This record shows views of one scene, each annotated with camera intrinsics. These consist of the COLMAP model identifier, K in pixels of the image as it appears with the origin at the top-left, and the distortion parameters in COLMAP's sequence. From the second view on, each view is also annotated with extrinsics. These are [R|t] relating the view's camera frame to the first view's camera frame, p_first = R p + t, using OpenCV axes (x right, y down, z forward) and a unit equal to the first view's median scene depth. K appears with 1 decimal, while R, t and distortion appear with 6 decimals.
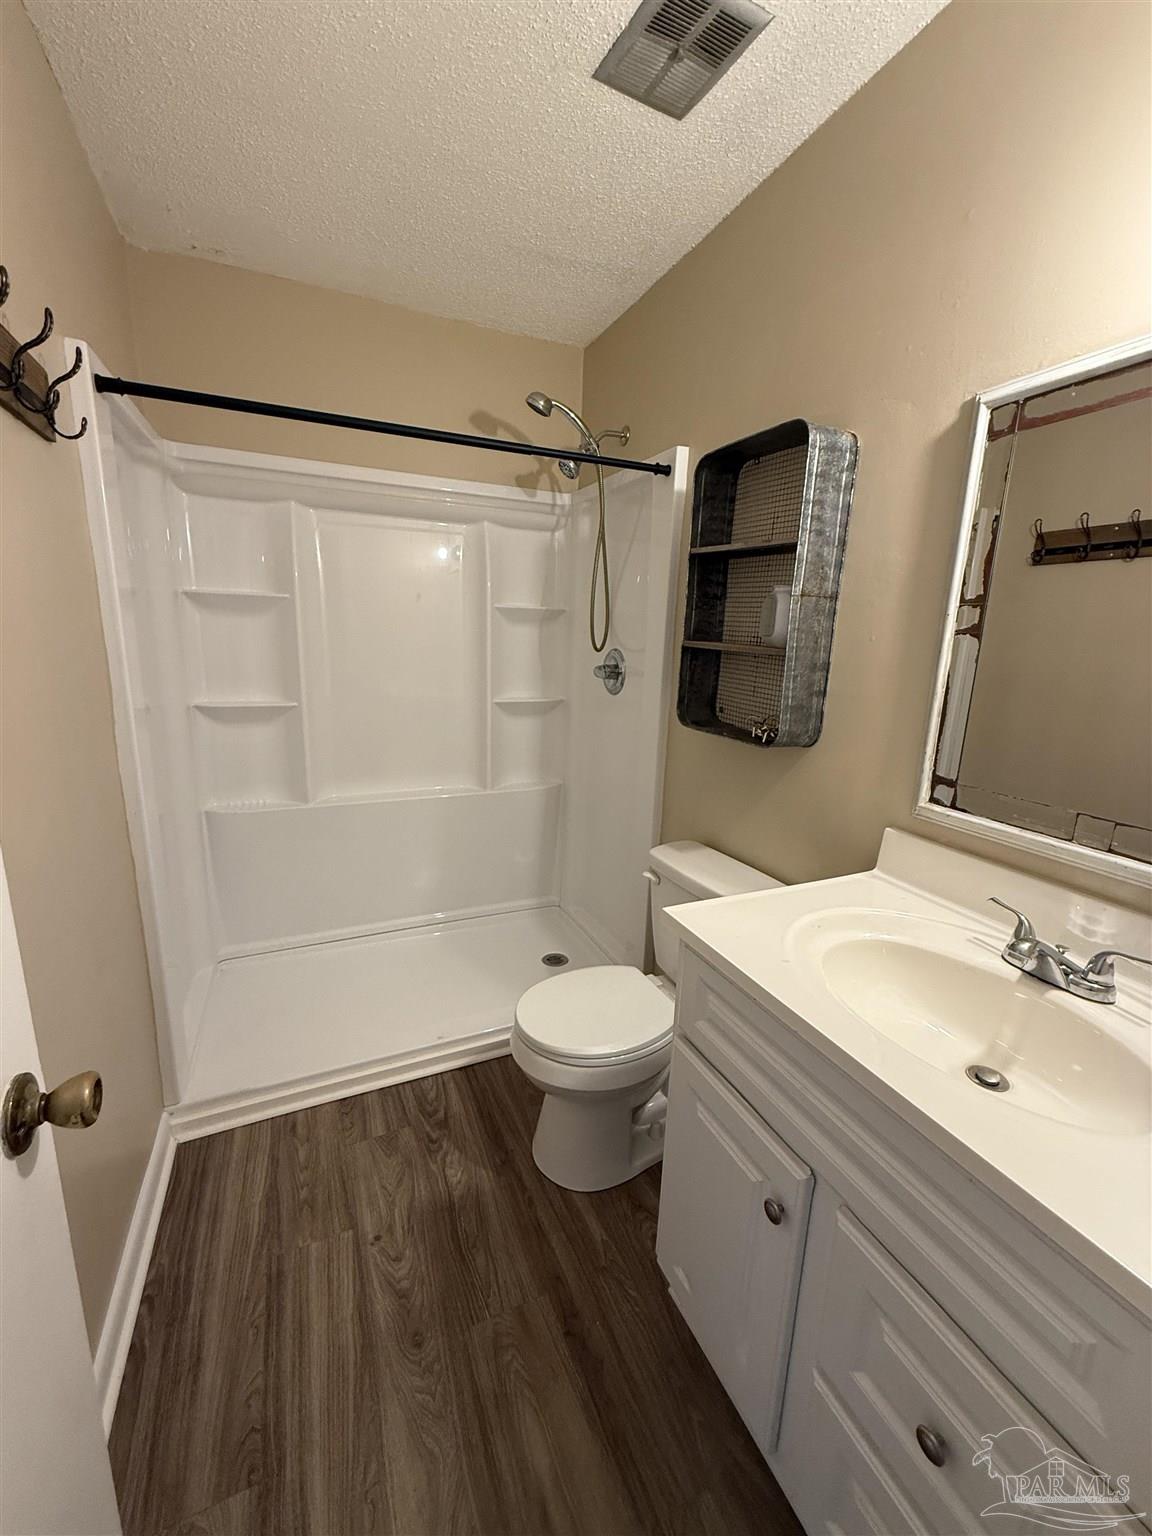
lens RADIAL K [[611.0, 0, 576.0], [0, 611.0, 768.0], [0, 0, 1]] dist [0.000230, 0.000226]
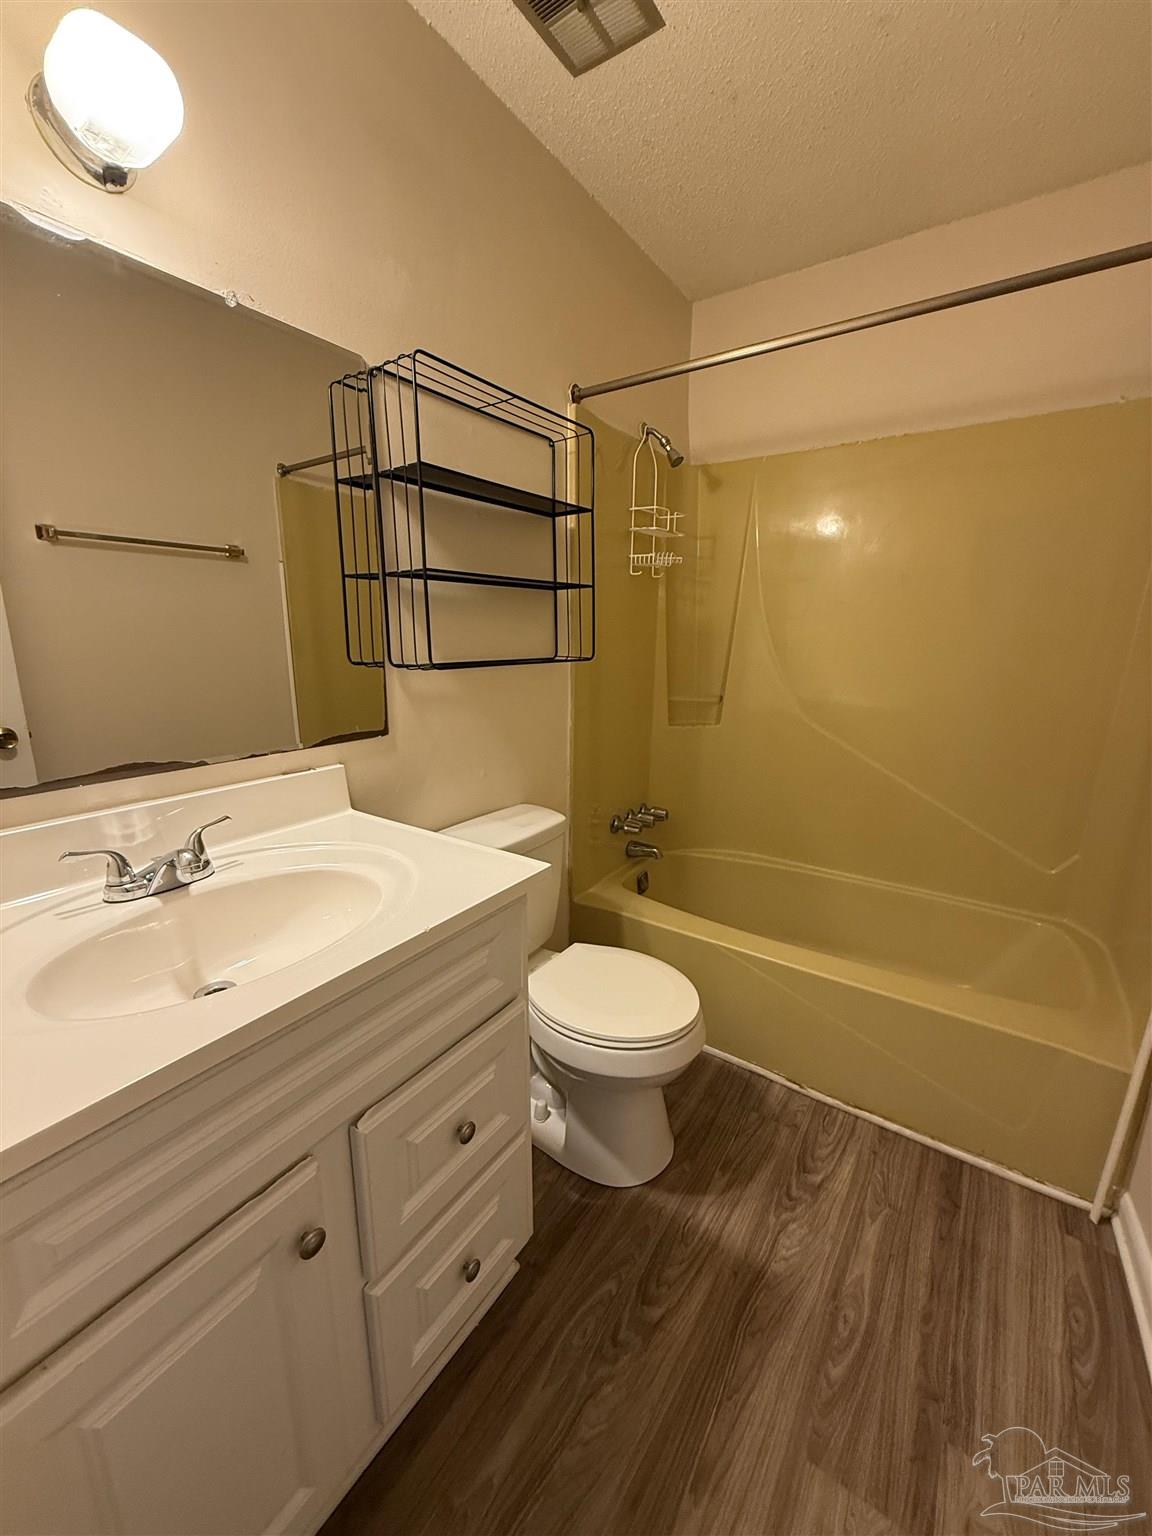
lens RADIAL K [[611.0, 0, 576.0], [0, 611.0, 768.0], [0, 0, 1]] dist [0.000230, 0.000226]
pose [[-0.523861, -0.248855, 0.814641, -0.365847], [0.144152, 0.916678, 0.372723, -0.118573], [-0.839518, 0.312687, -0.444339, 0.819059]]
